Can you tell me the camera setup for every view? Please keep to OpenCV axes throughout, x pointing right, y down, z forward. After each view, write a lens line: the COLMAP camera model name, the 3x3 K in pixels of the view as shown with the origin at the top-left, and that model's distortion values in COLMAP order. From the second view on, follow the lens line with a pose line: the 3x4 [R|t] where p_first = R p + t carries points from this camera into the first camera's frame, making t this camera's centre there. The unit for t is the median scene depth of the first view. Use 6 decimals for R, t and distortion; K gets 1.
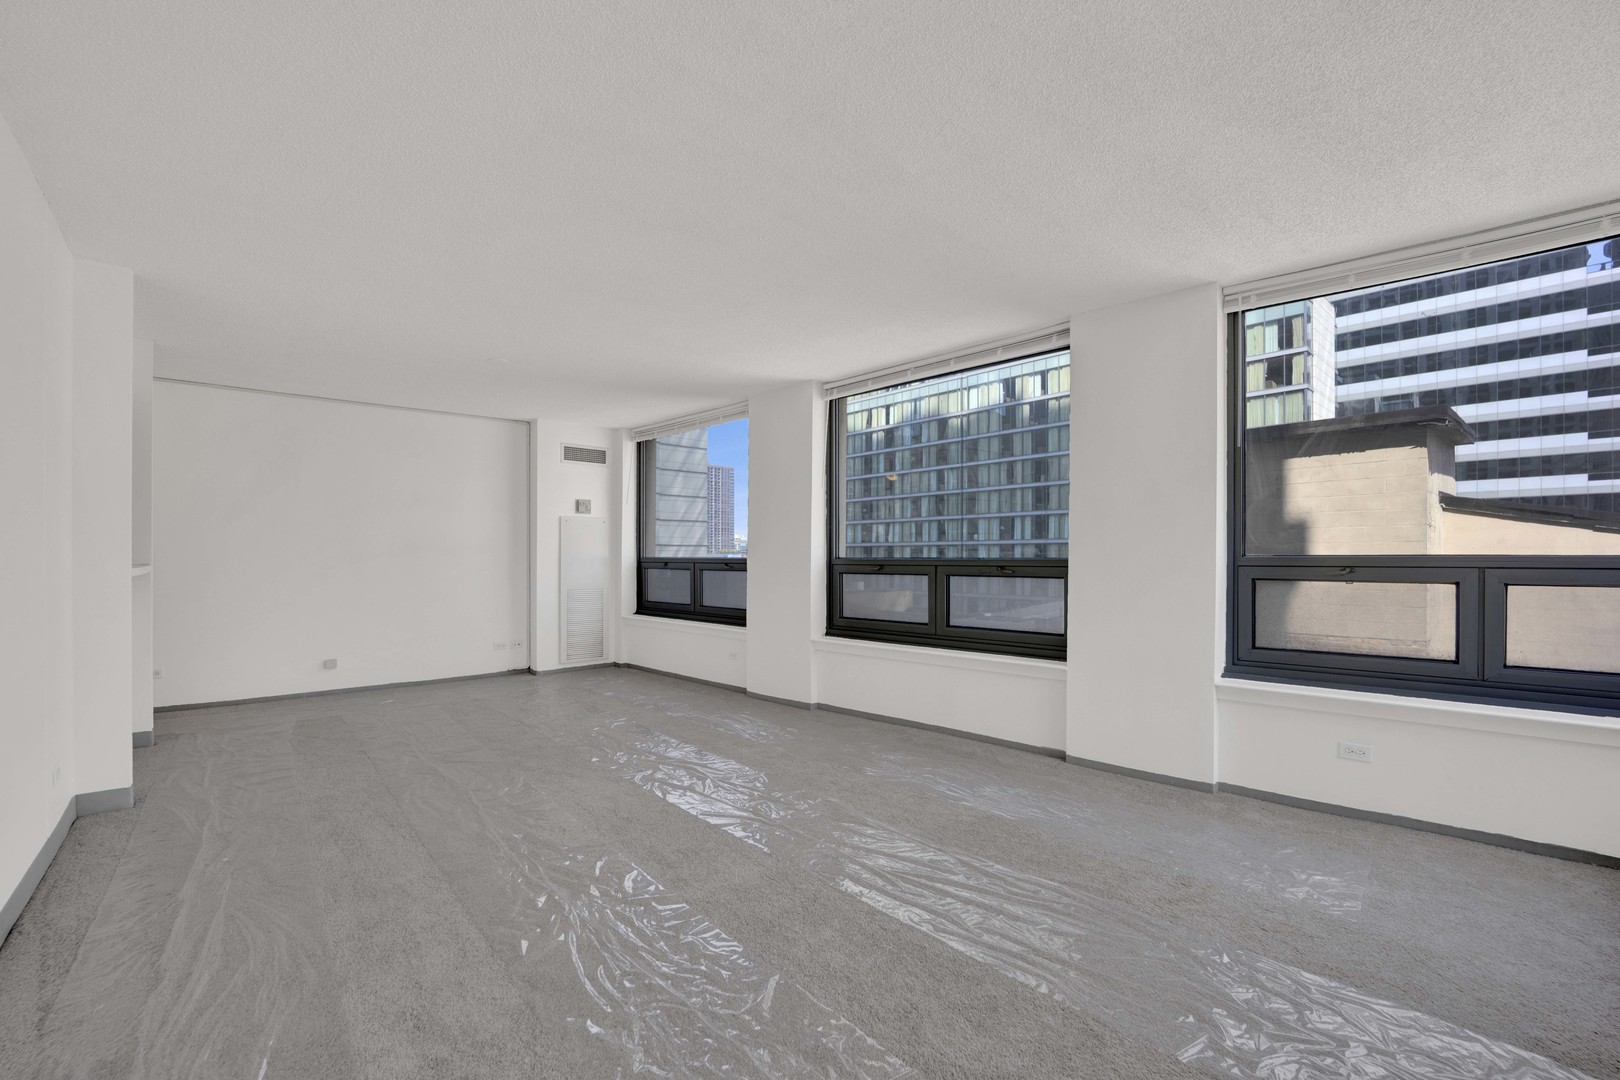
lens RADIAL K [[707.5, 0, 810.6], [0, 707.5, 547.5], [0, 0, 1]] dist [-0.000863, -0.000039]
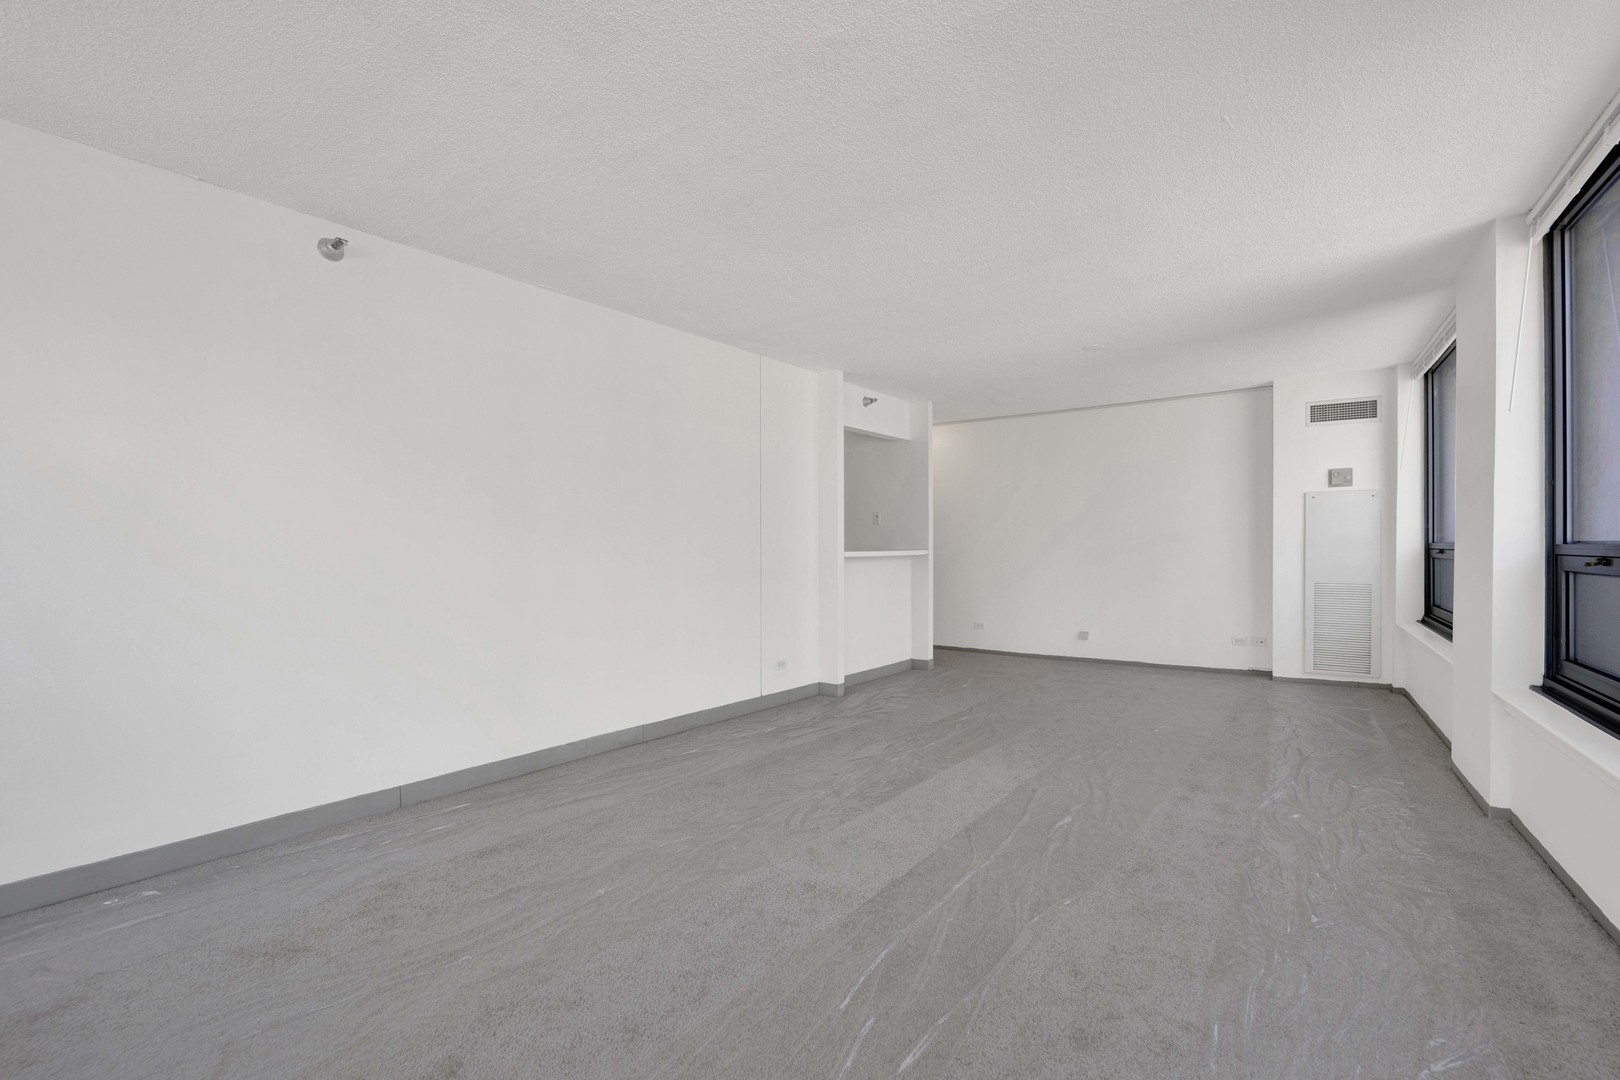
lens RADIAL K [[681.0, 0, 812.6], [0, 681.0, 547.3], [0, 0, 1]] dist [-0.008308, -0.000199]
pose [[0.280497, 0.001411, -0.959854, 0.237619], [0.015489, 0.999862, 0.005996, 0.005562], [0.959730, -0.016549, 0.280436, 0.232337]]
